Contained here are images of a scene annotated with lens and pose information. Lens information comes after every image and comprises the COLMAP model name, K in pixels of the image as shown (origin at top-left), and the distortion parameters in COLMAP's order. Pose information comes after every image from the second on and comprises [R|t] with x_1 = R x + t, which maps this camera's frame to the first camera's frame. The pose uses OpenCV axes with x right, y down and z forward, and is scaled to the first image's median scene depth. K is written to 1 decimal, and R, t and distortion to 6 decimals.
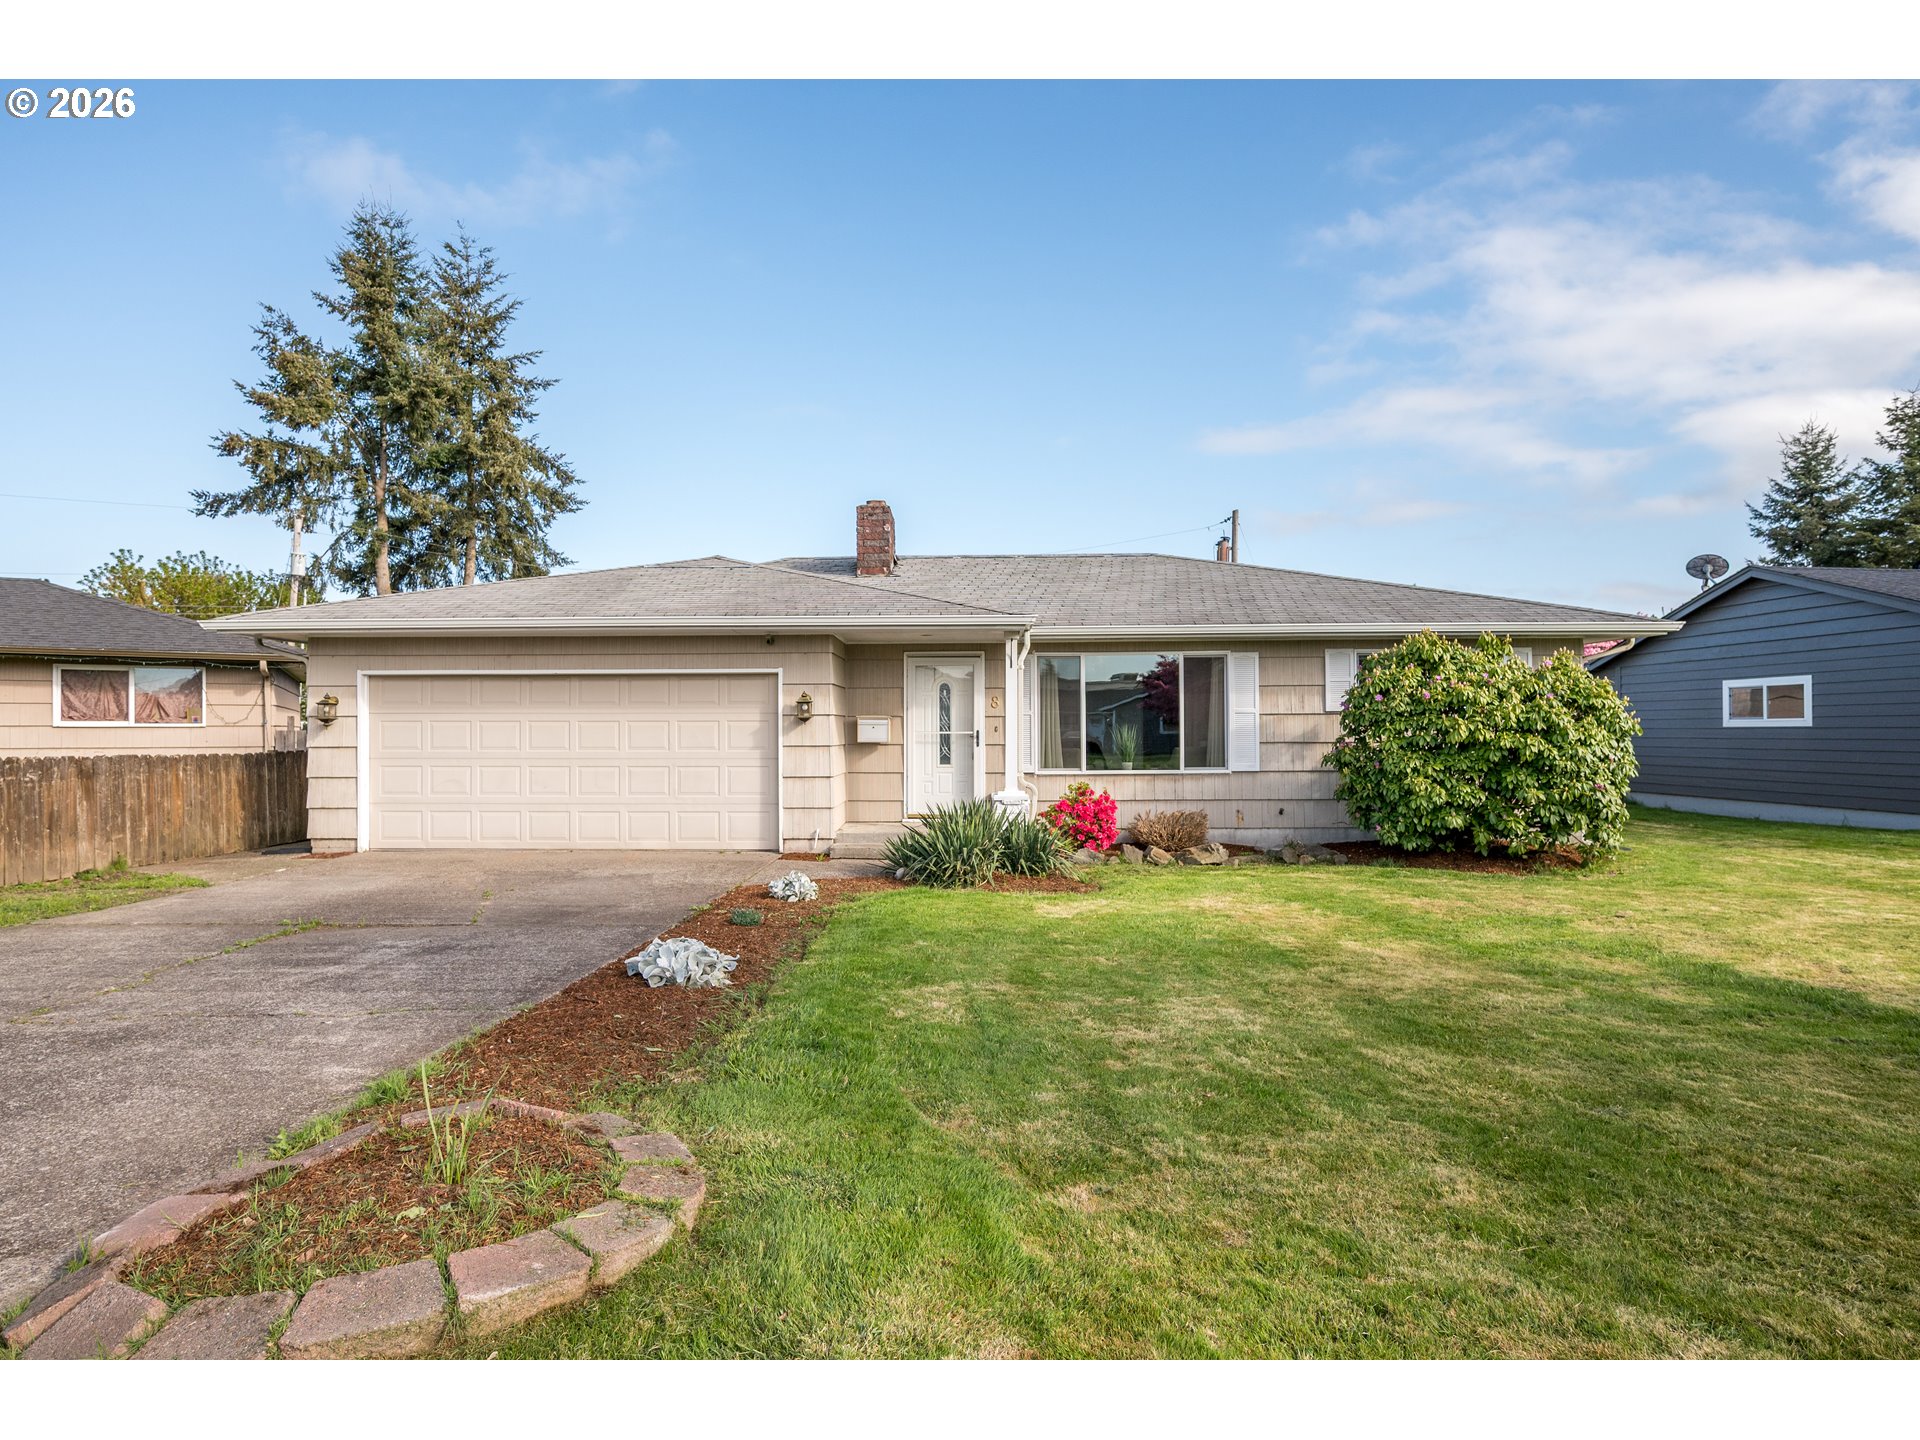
lens RADIAL K [[1047.8, 0, 947.5], [0, 1047.8, 725.6], [0, 0, 1]] dist [-0.002912, -0.000102]
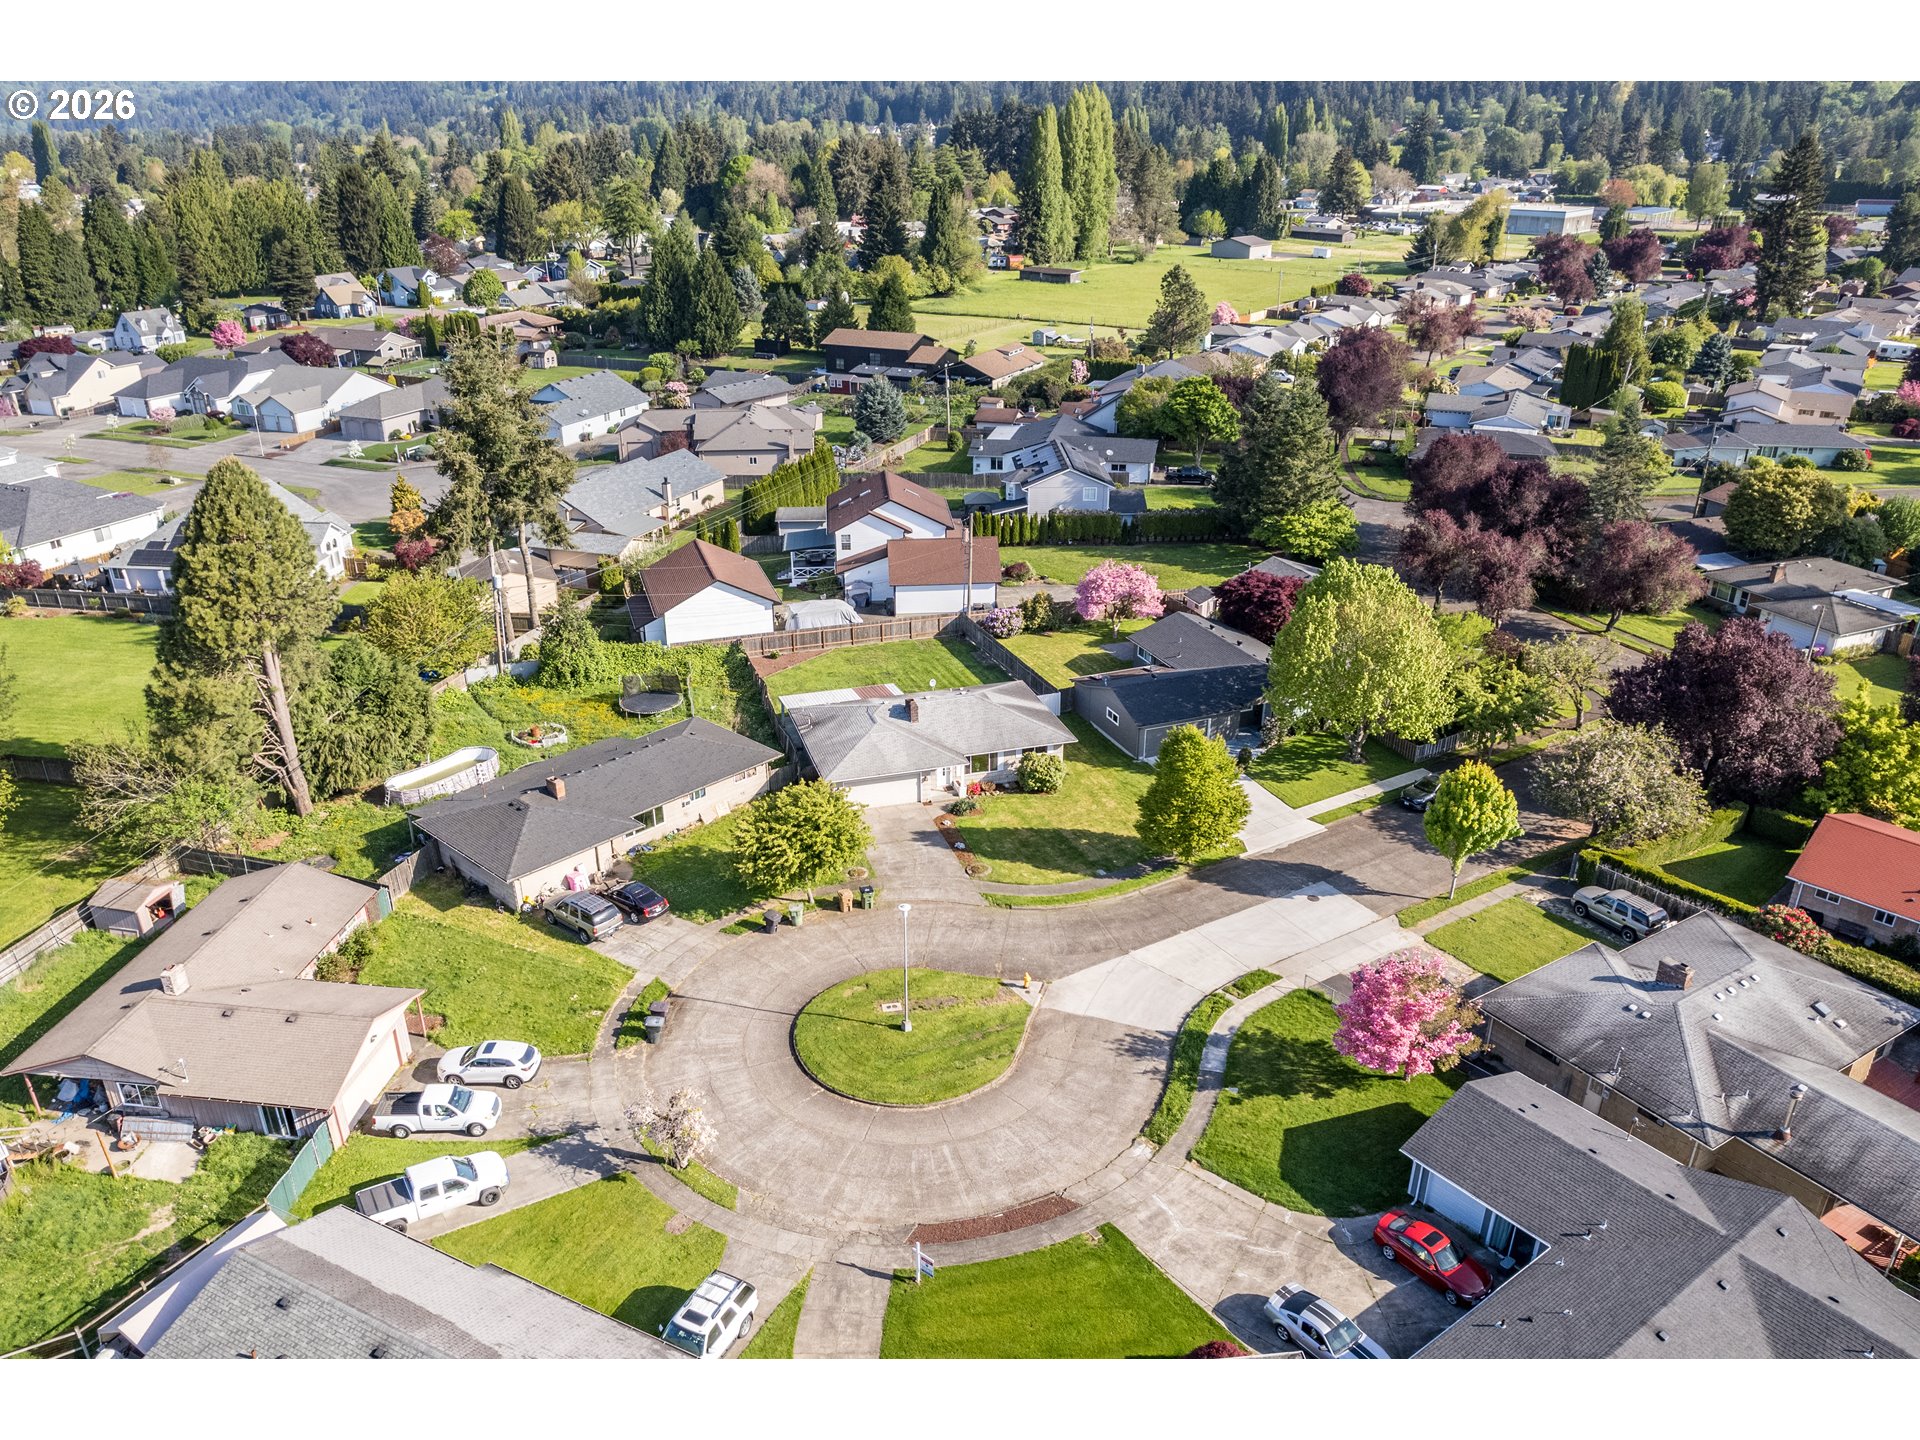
lens RADIAL K [[1406.9, 0, 956.6], [0, 1406.9, 714.0], [0, 0, 1]] dist [-0.007931, -0.000559]
pose [[0.948190, -0.124492, 0.292297, -1.938598], [-0.003689, 0.915654, 0.401951, -3.035302], [-0.317683, -0.382205, 0.867754, -4.896696]]
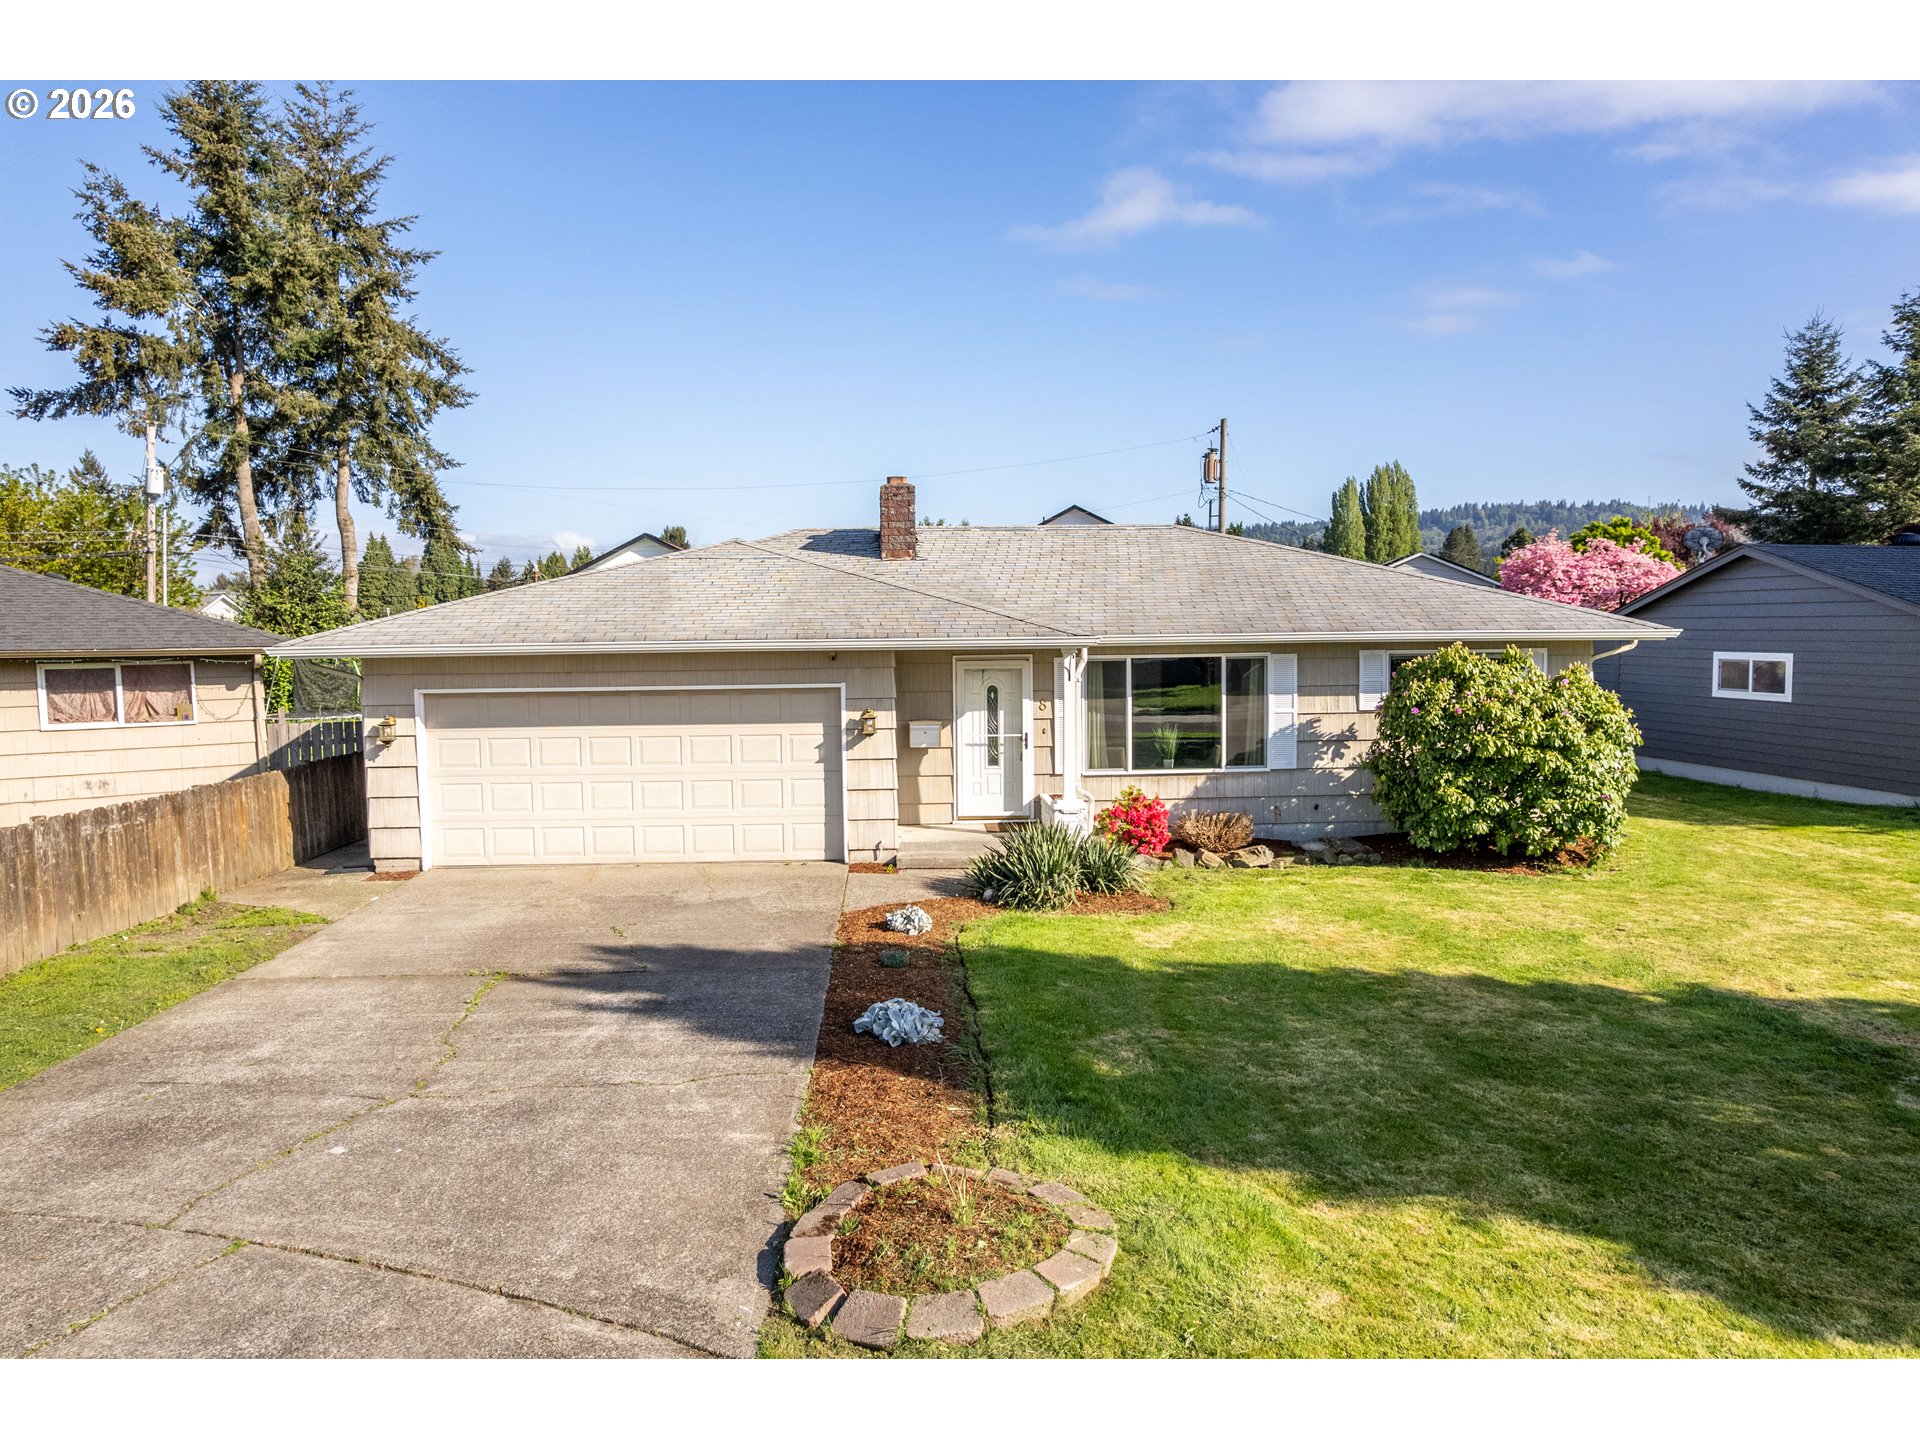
lens RADIAL K [[1234.8, 0, 958.3], [0, 1234.8, 719.4], [0, 0, 1]] dist [-0.085329, 0.078169]
pose [[0.996779, -0.013879, 0.078986, -0.133971], [0.007398, 0.996625, 0.081756, -0.109068], [-0.079854, -0.080909, 0.993518, -0.179439]]
